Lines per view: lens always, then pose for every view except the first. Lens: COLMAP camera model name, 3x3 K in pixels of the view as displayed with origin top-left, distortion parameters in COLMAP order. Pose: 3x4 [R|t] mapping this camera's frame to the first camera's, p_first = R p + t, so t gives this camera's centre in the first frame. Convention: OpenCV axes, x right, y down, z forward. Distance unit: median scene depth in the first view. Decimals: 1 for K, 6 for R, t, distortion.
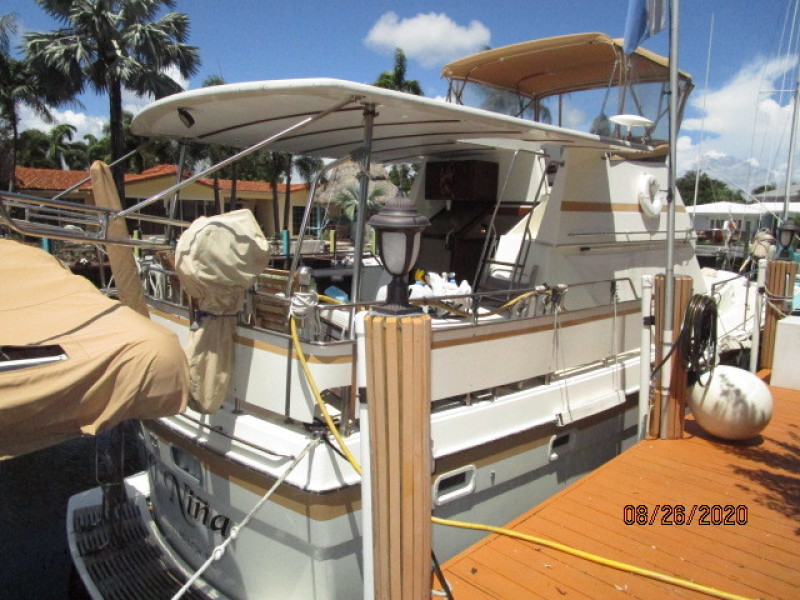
lens RADIAL K [[623.5, 0, 400.0], [0, 623.5, 300.0], [0, 0, 1]] dist [-0.059336, -0.006704]
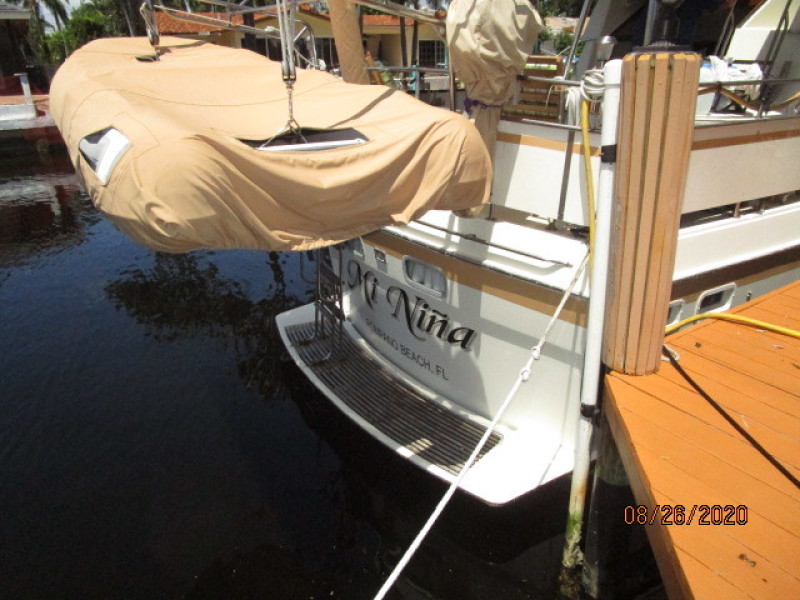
lens RADIAL K [[612.6, 0, 400.0], [0, 612.6, 300.0], [0, 0, 1]] dist [-0.002181, -0.003472]
pose [[0.980877, 0.025326, -0.192973, -0.210345], [0.023458, 0.968885, 0.246395, 0.066894], [0.193209, -0.246210, 0.949764, 0.066223]]
